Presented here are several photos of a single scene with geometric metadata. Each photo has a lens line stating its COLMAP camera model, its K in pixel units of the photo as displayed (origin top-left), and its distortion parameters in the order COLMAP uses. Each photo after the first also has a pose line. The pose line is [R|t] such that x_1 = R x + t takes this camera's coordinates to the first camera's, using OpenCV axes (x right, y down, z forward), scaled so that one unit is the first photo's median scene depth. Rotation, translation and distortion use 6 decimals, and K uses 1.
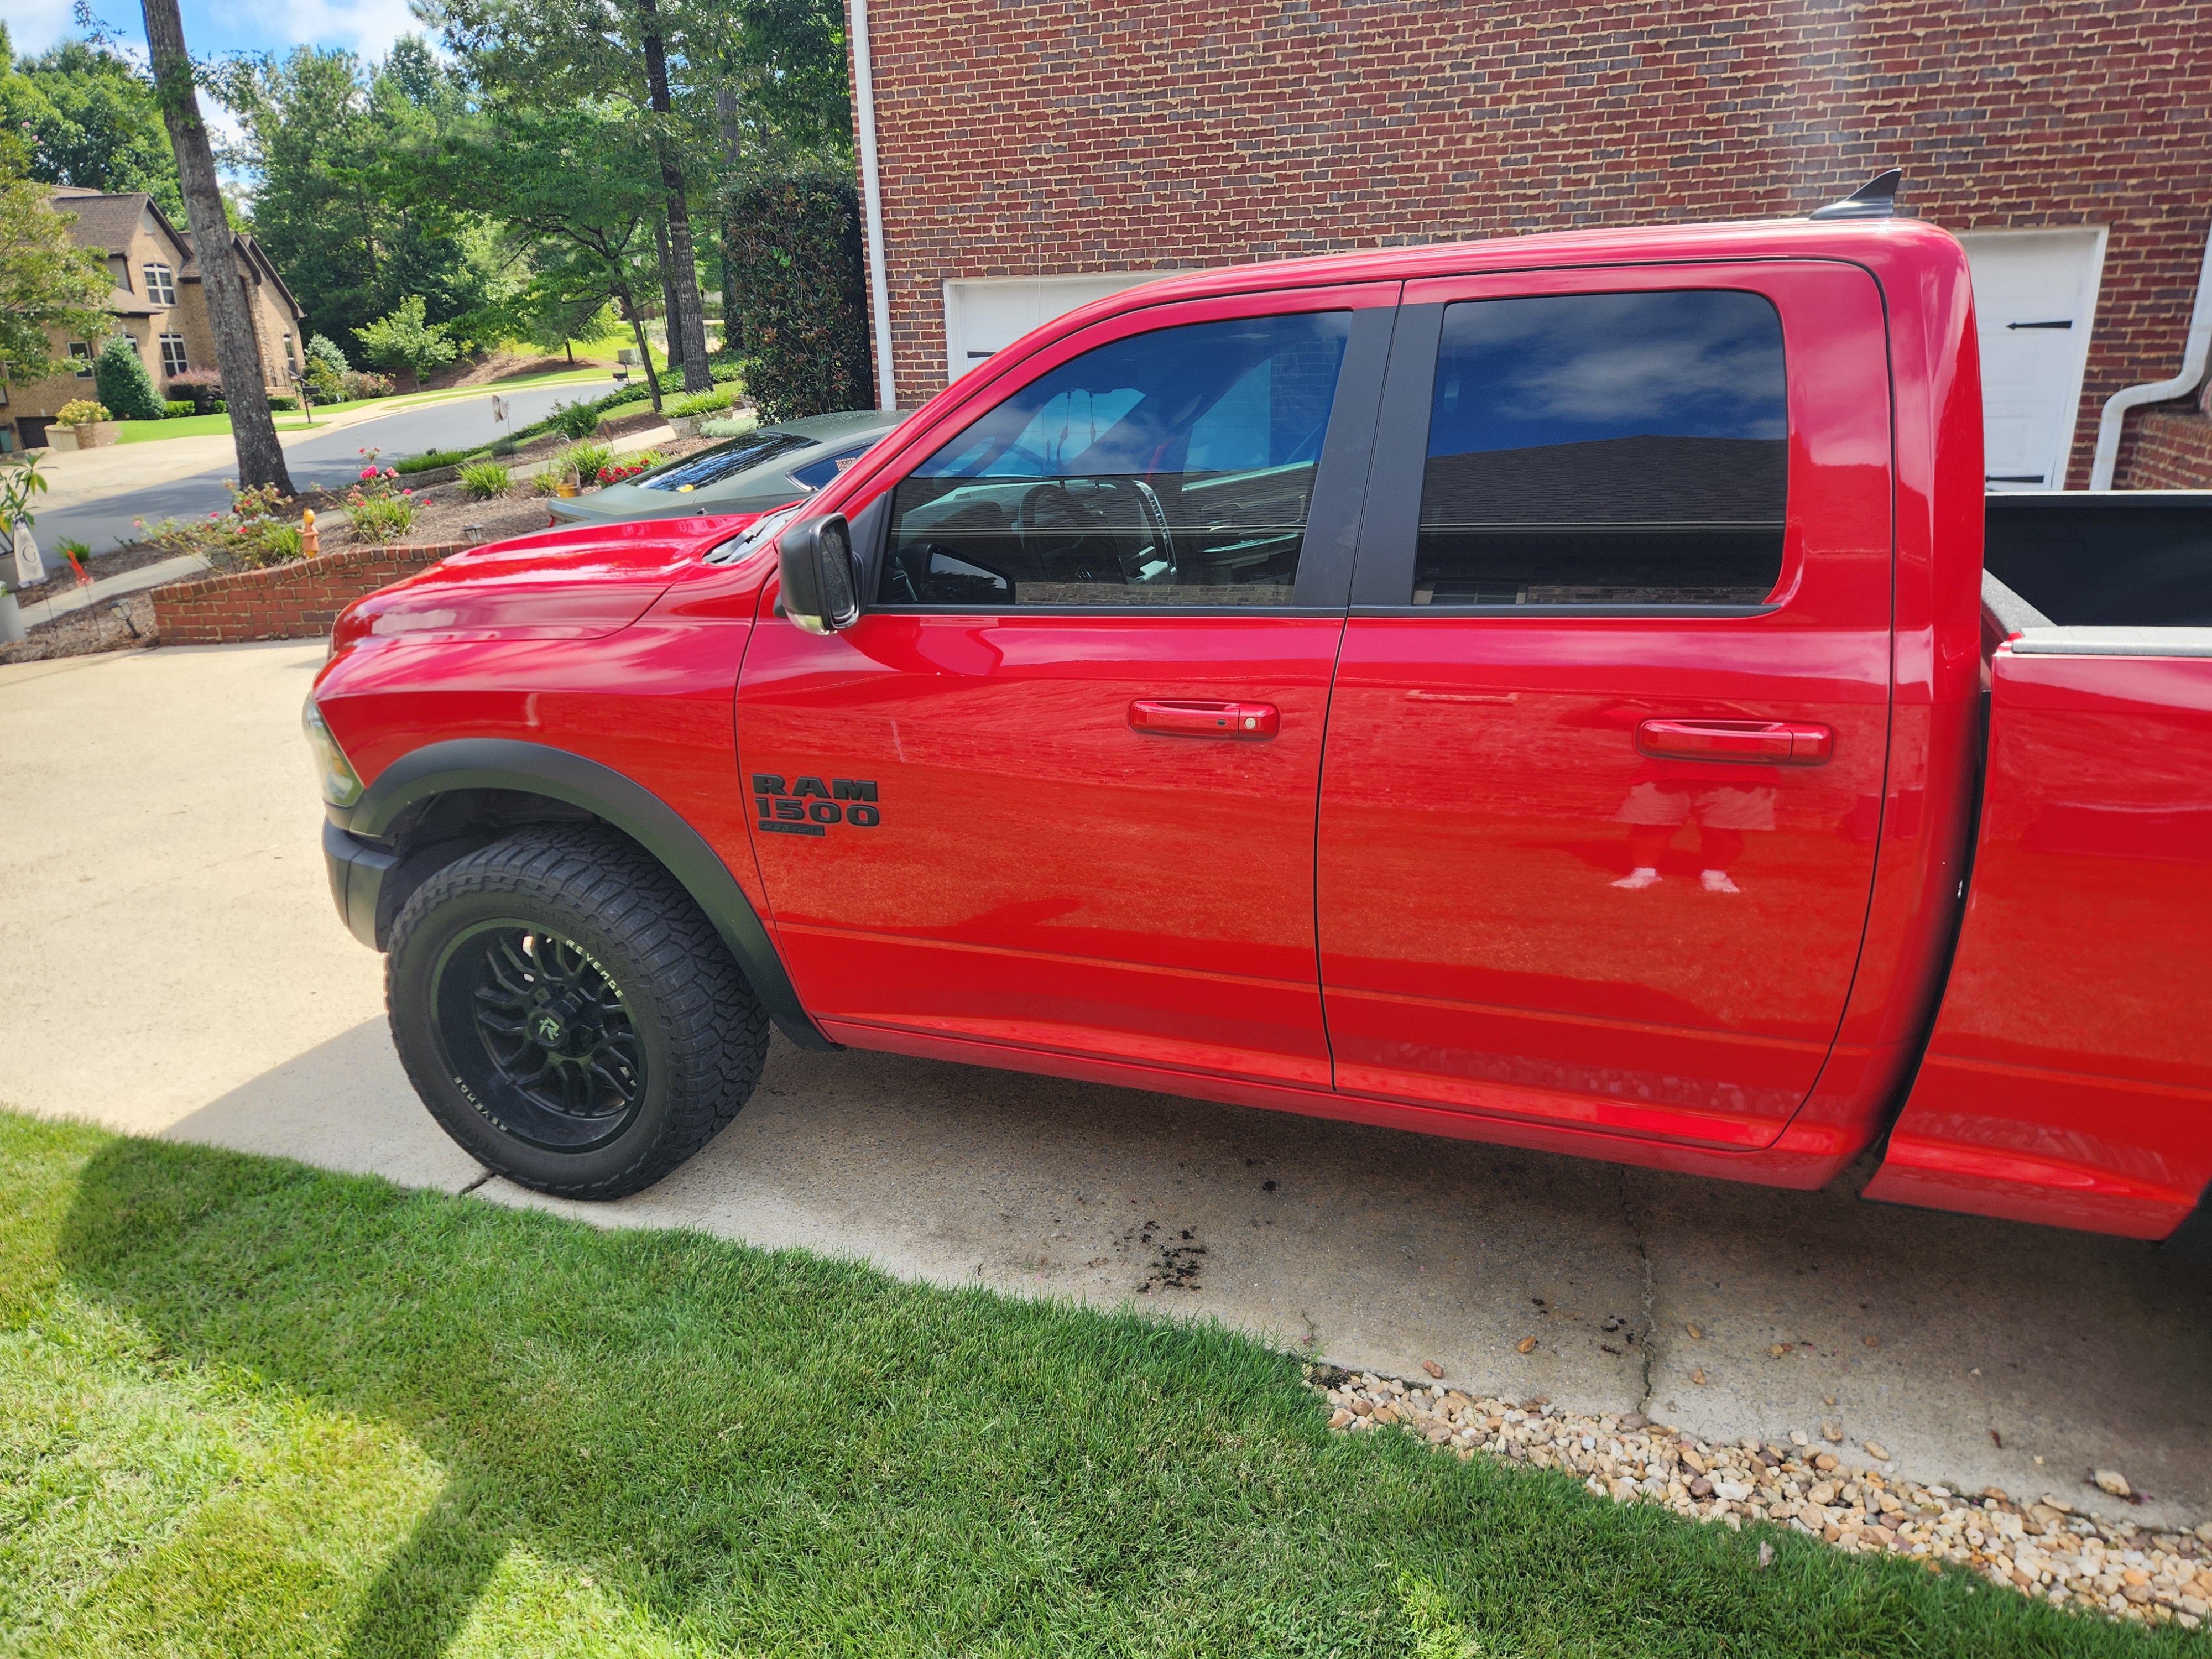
lens RADIAL K [[1516.6, 0, 1106.0], [0, 1516.6, 829.5], [0, 0, 1]] dist [0.037731, -0.036406]
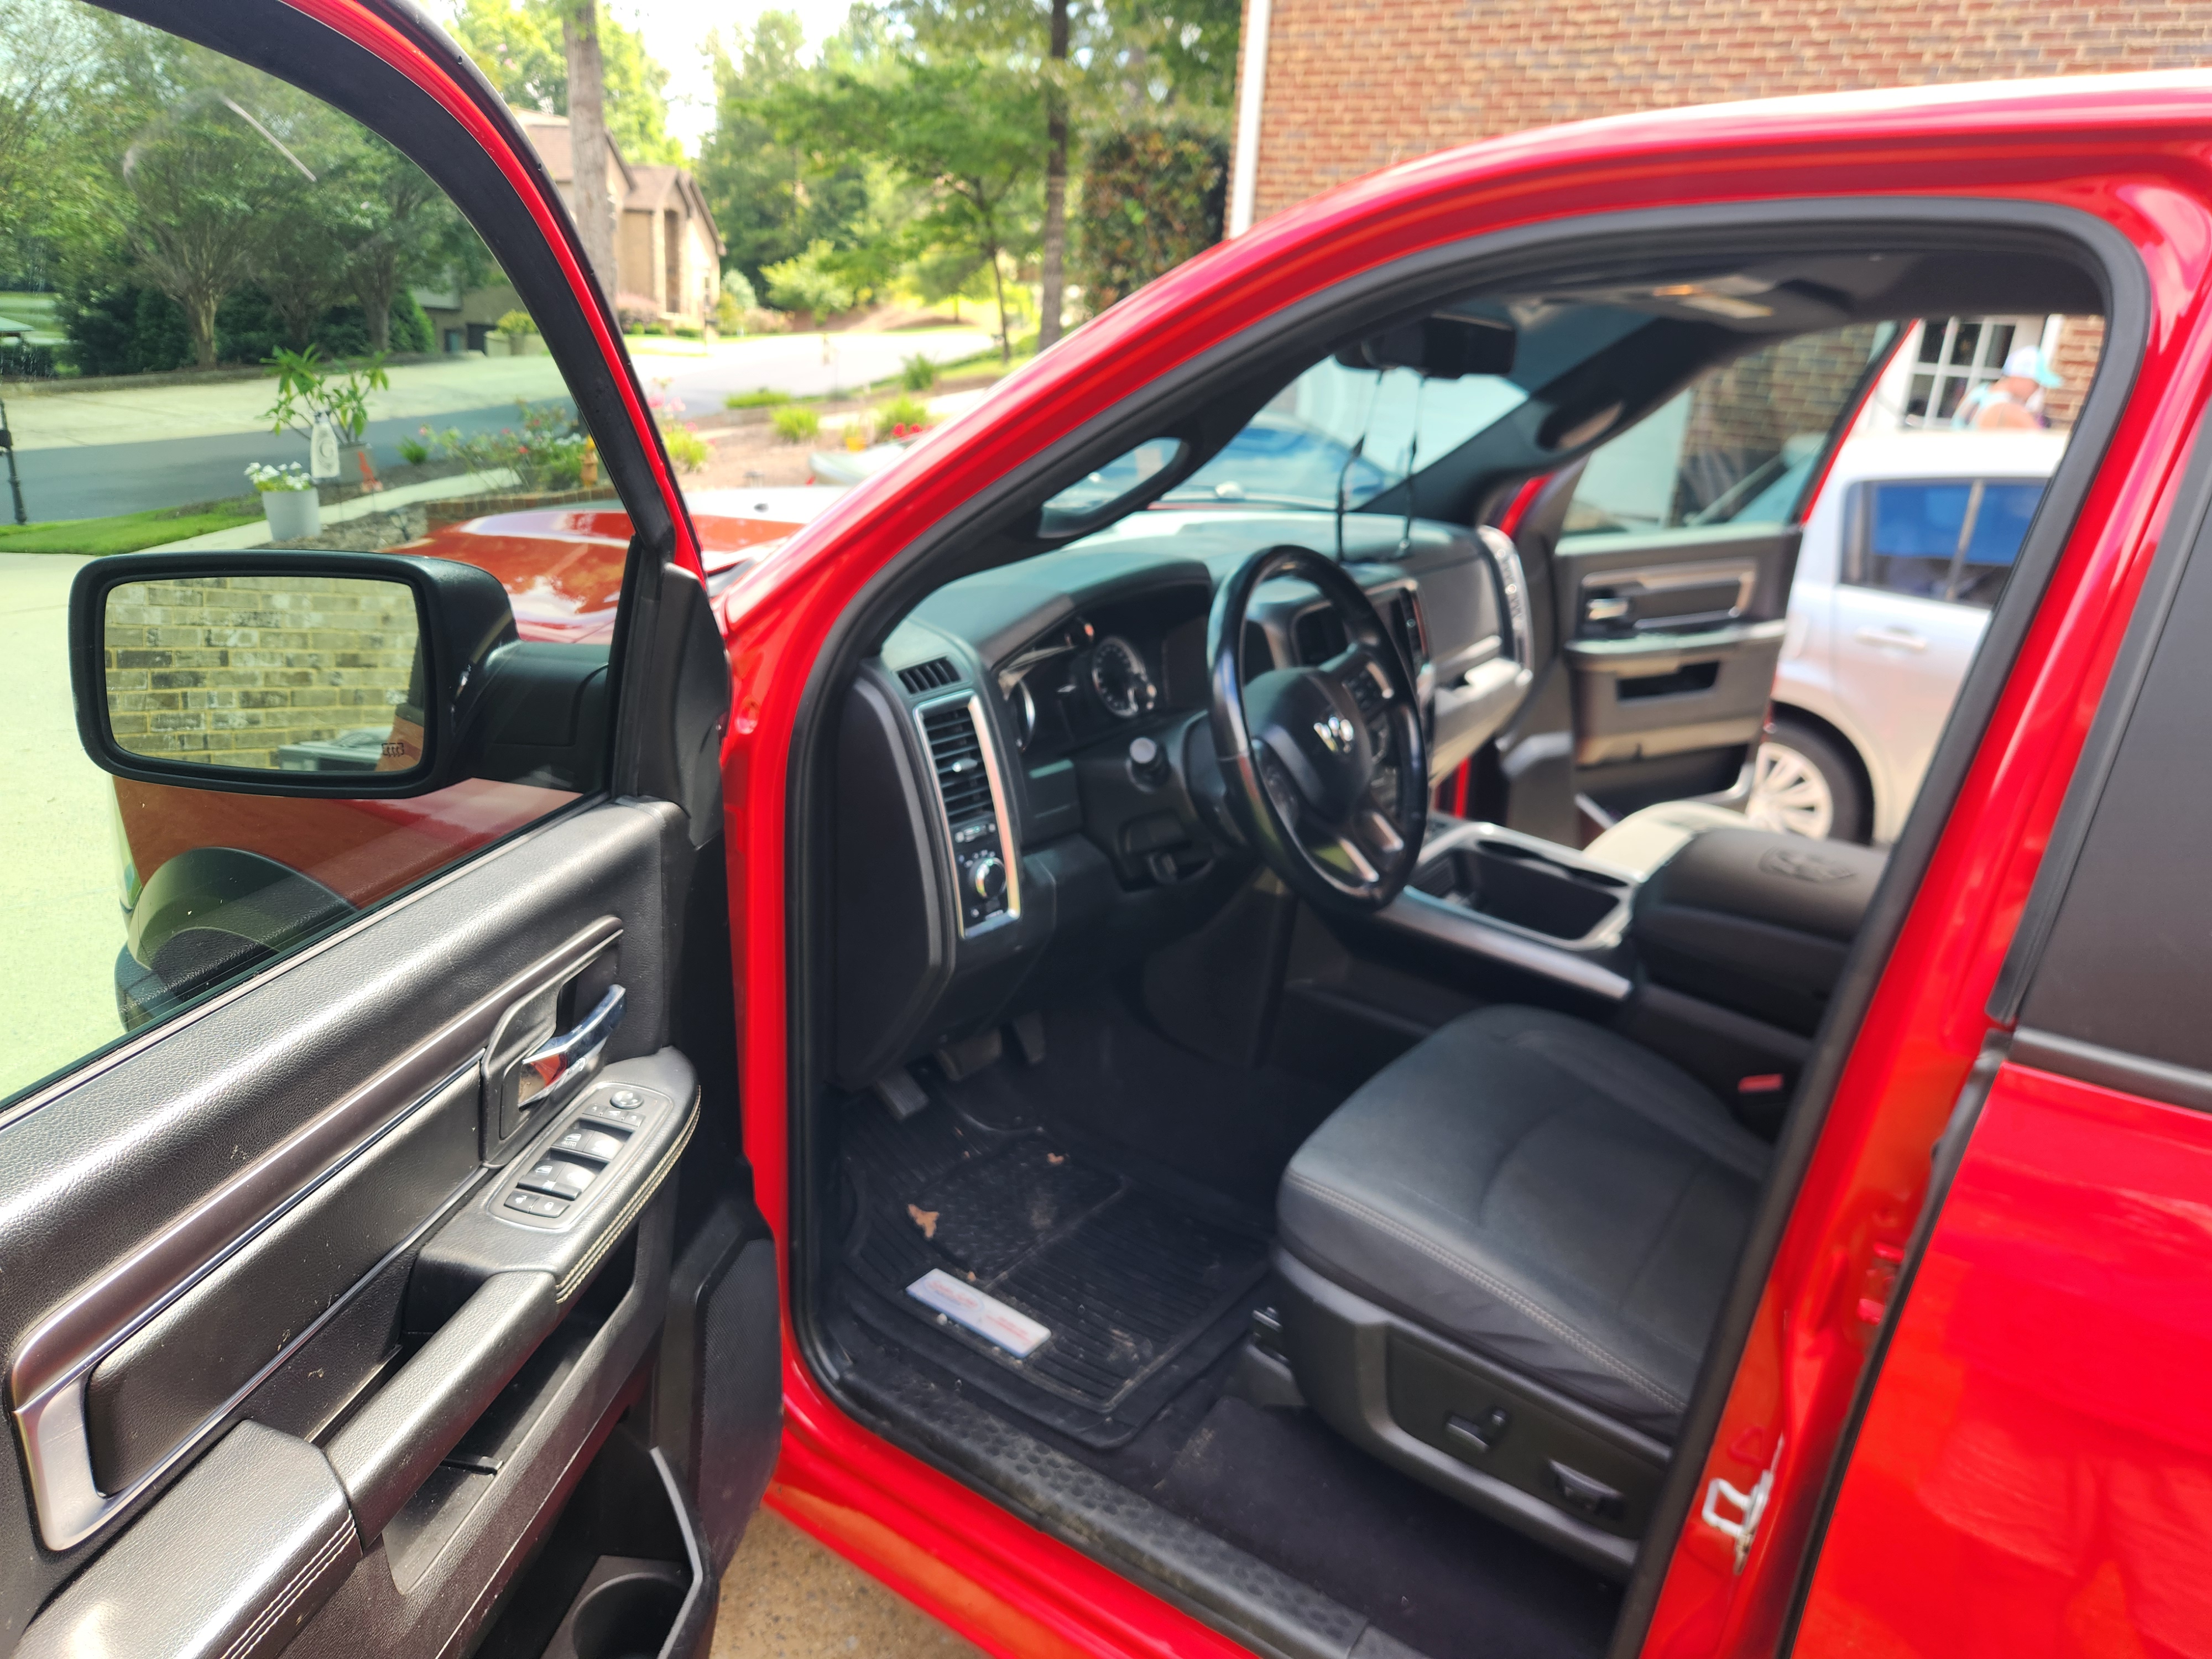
lens RADIAL K [[1450.1, 0, 1106.0], [0, 1450.1, 829.5], [0, 0, 1]] dist [0.000131, -0.003865]
pose [[0.964322, 0.167012, -0.205404, 0.004503], [-0.163312, 0.985955, 0.034960, -0.039148], [0.208358, -0.000168, 0.978053, 0.143220]]
